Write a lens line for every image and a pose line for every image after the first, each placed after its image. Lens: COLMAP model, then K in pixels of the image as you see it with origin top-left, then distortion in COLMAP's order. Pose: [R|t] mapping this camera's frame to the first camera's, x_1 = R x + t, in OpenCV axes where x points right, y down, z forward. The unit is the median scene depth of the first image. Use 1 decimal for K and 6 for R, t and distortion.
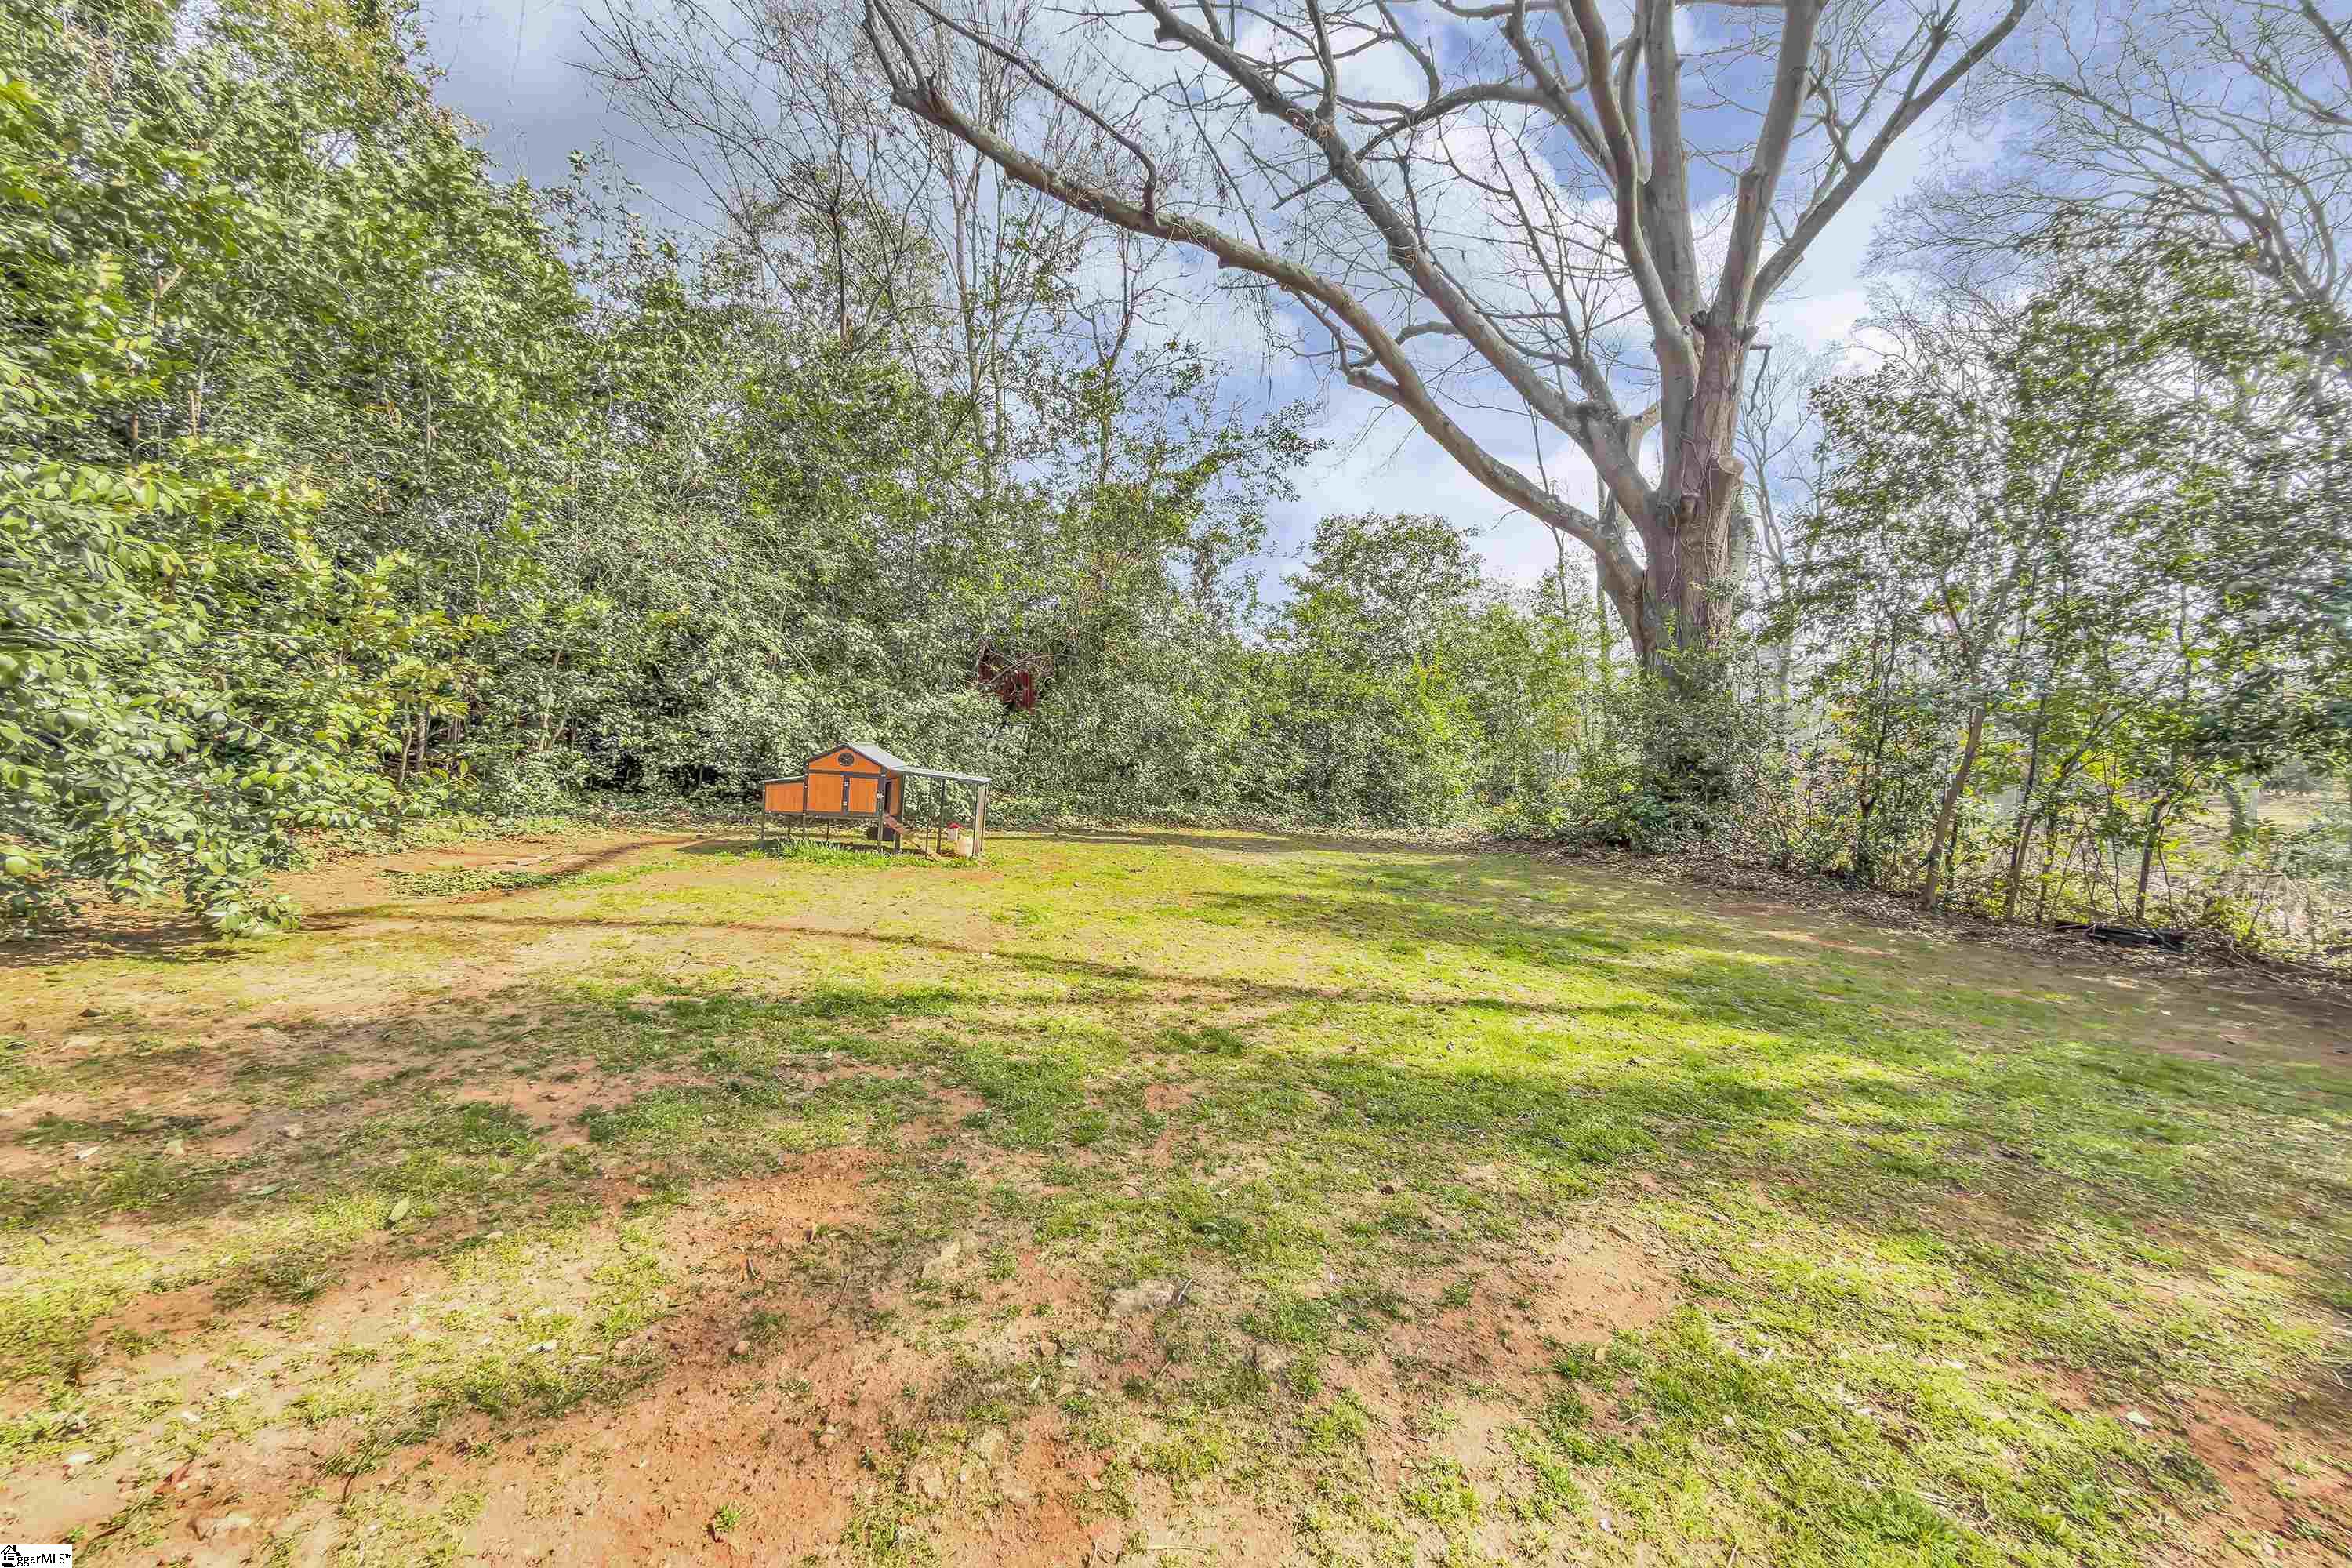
lens RADIAL K [[932.9, 0, 1183.2], [0, 932.9, 790.9], [0, 0, 1]] dist [-0.001640, -0.000356]
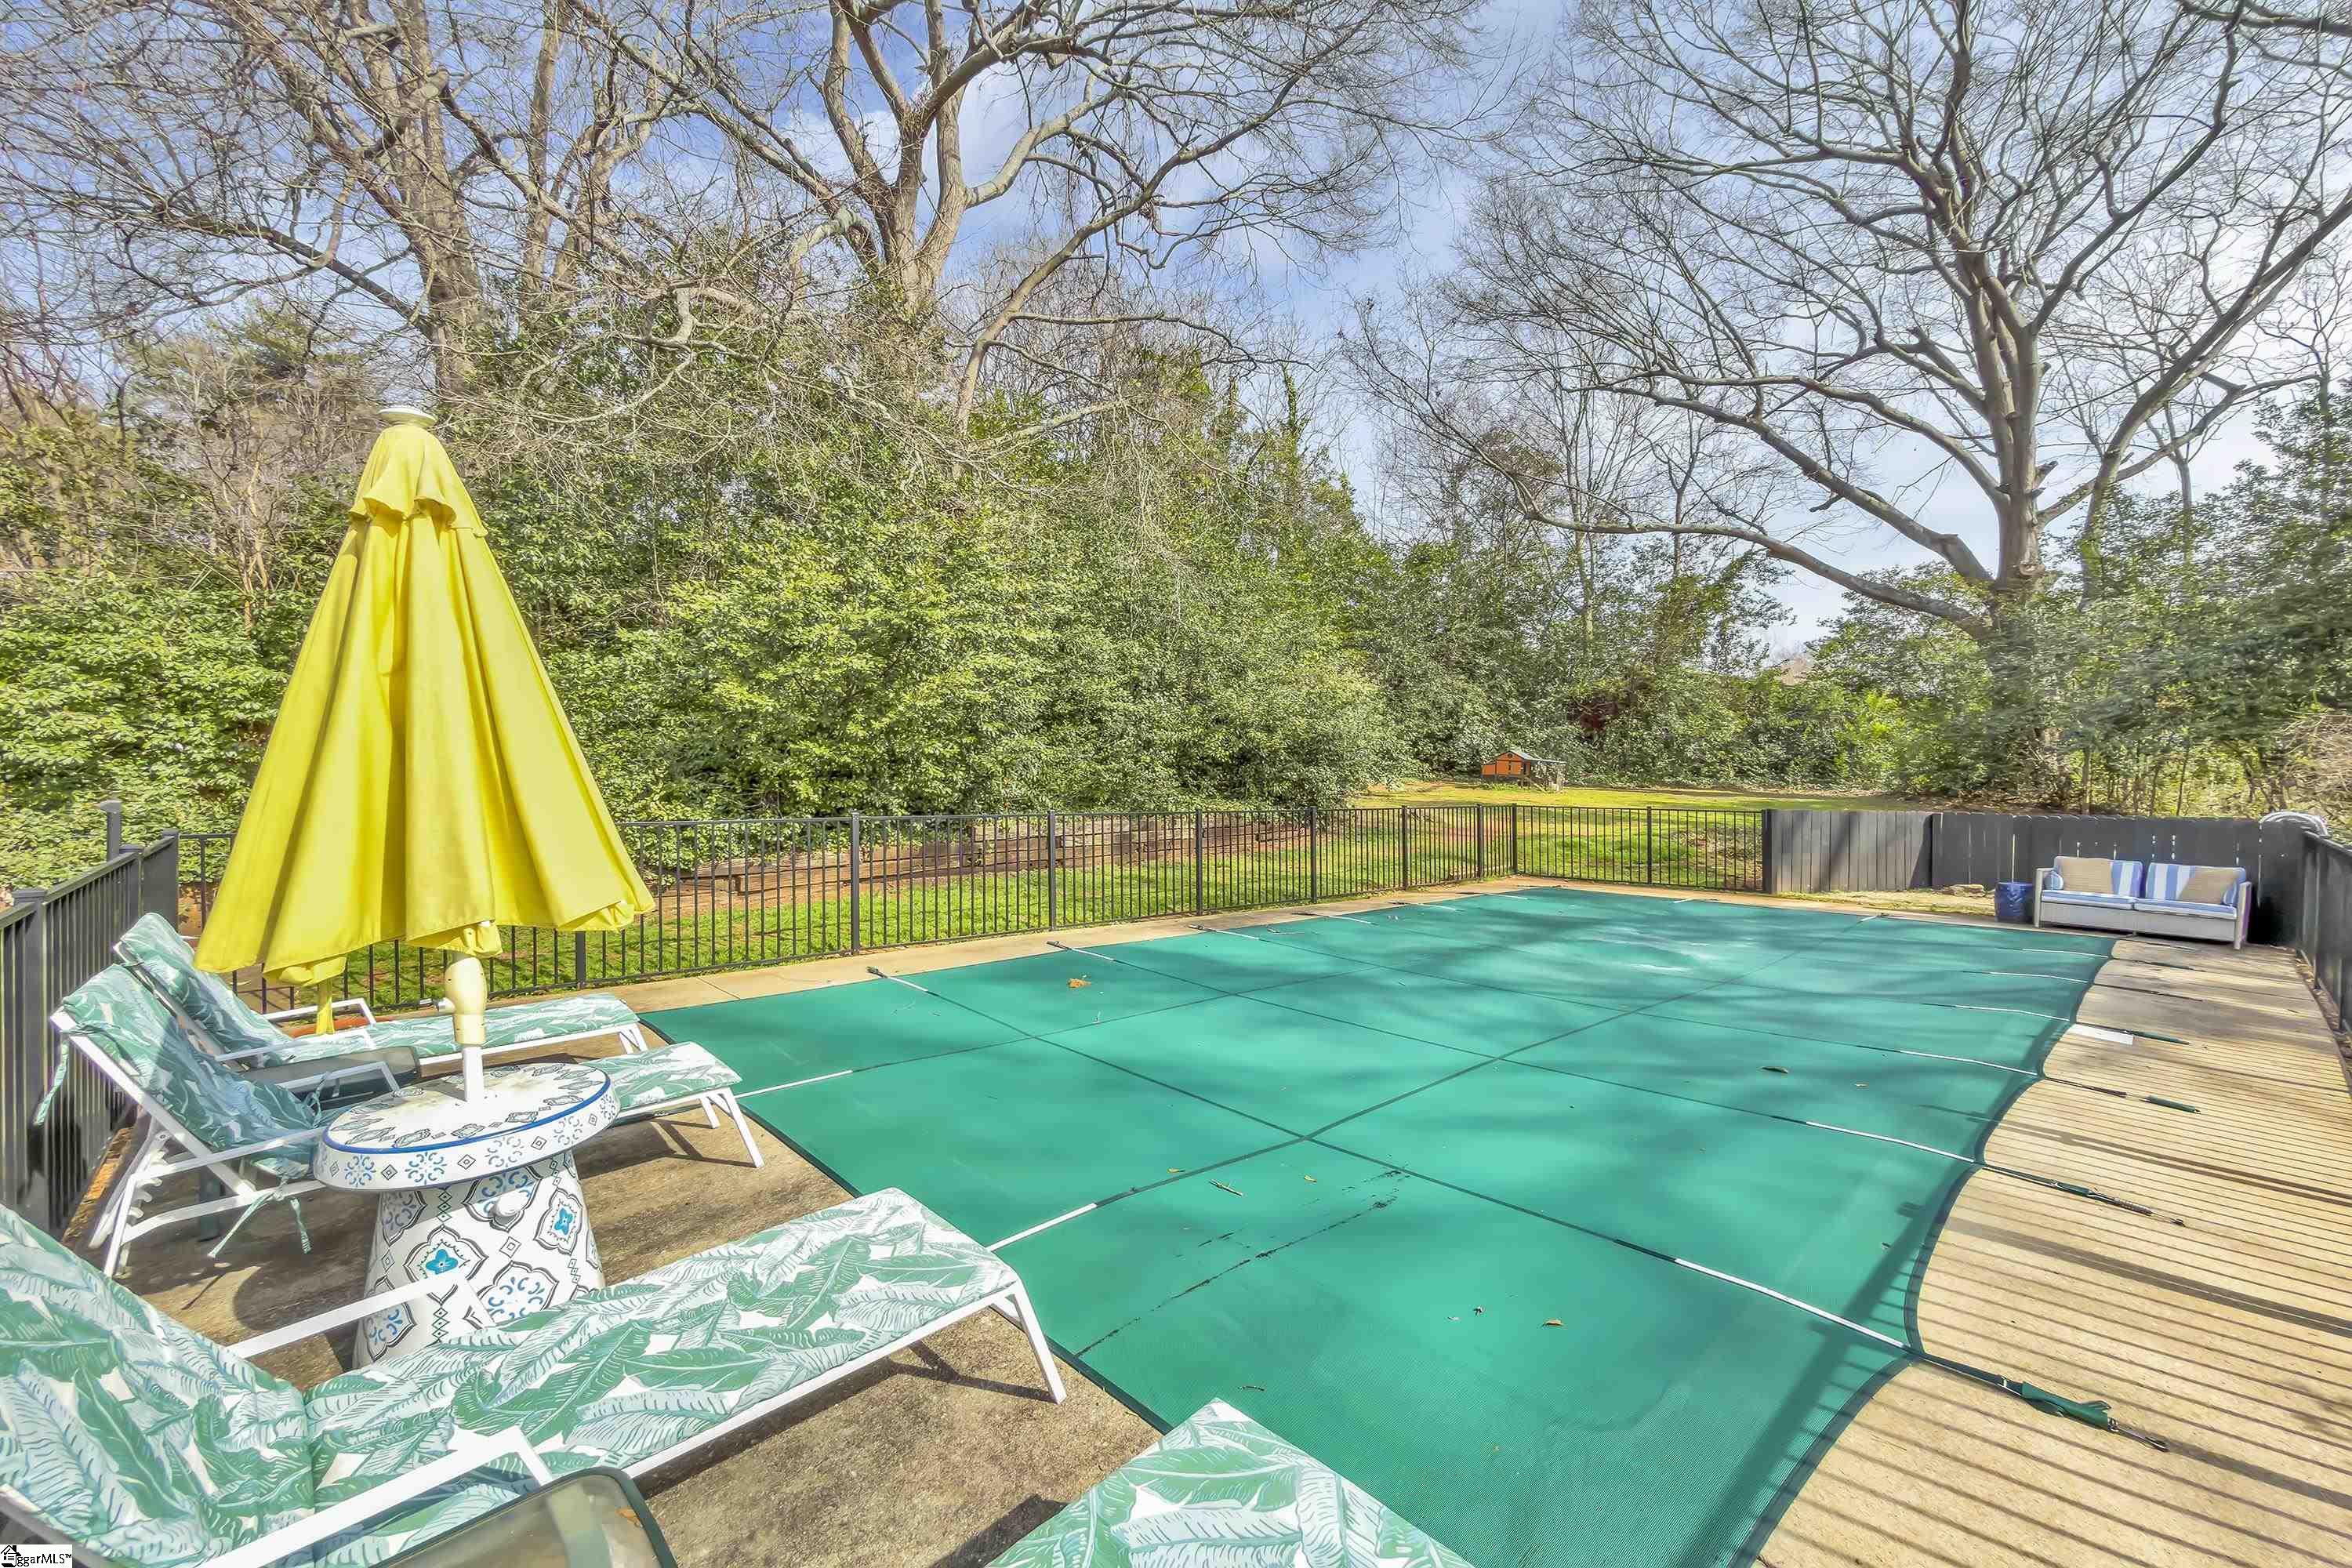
lens RADIAL K [[932.9, 0, 1183.2], [0, 932.9, 790.9], [0, 0, 1]] dist [-0.001640, -0.000356]
pose [[0.781139, -0.002775, -0.624352, 0.358561], [0.001110, 0.999995, -0.003056, 0.045313], [0.624357, 0.001694, 0.781137, -1.047318]]
